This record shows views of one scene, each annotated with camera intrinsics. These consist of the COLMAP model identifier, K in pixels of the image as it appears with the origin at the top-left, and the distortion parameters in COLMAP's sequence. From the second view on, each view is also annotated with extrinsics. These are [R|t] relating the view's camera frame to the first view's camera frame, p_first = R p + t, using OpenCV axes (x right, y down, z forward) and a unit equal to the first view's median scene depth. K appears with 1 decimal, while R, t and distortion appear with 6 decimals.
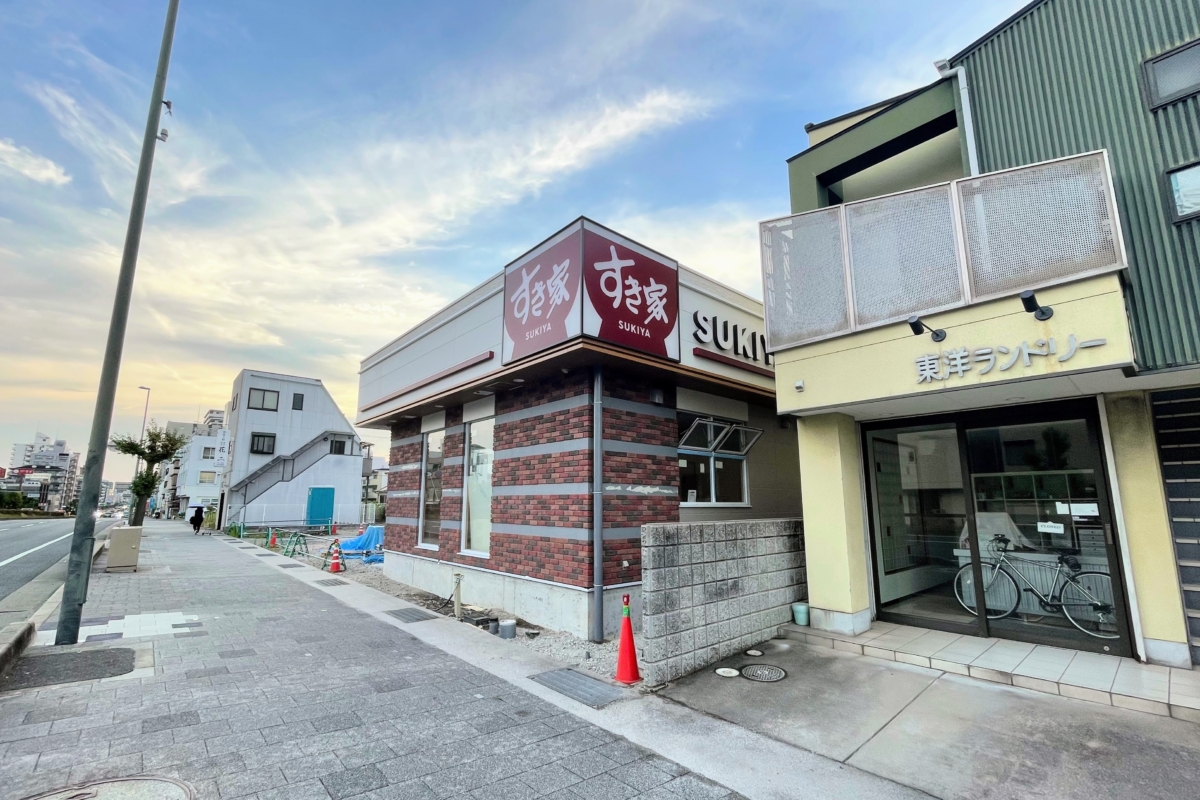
lens RADIAL K [[514.6, 0, 596.4], [0, 514.6, 422.4], [0, 0, 1]] dist [0.001808, 0.000101]
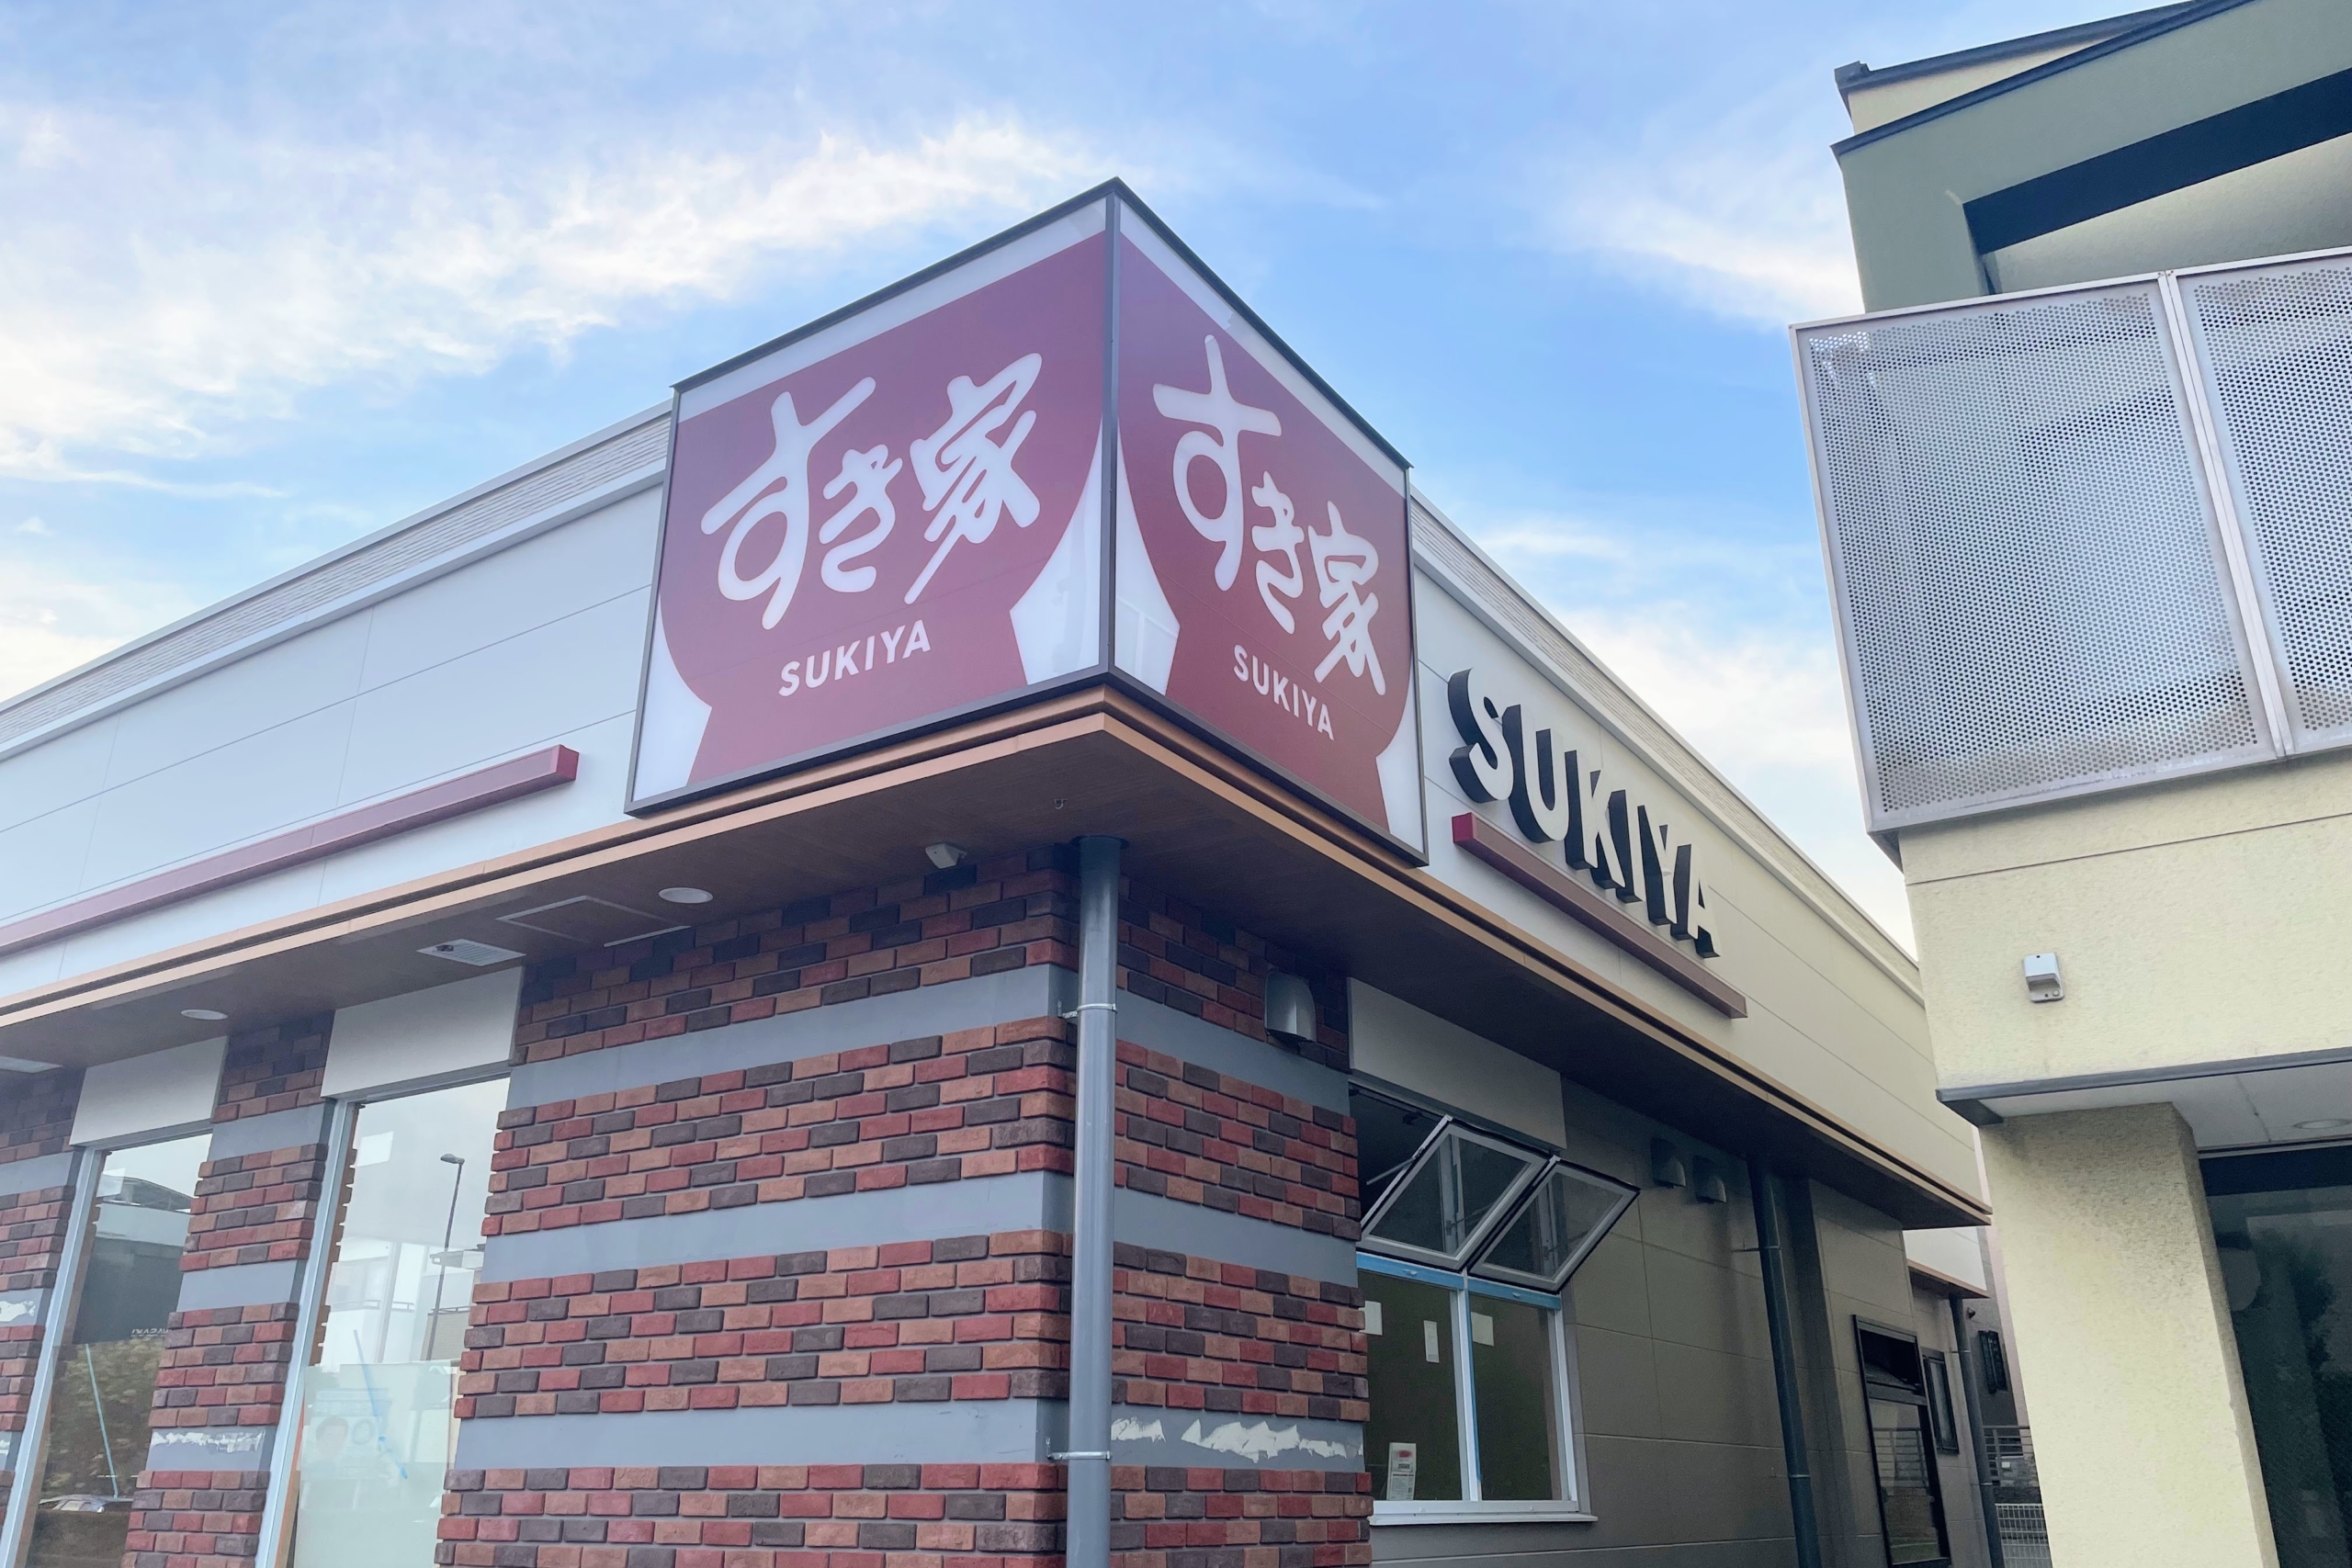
lens RADIAL K [[1783.8, 0, 1169.7], [0, 1783.8, 776.6], [0, 0, 1]] dist [0.100608, -0.129504]
pose [[0.968175, 0.092906, 0.232392, -0.138694], [-0.040492, 0.974461, -0.220874, 0.028568], [-0.246977, 0.204435, 0.947211, 0.238026]]
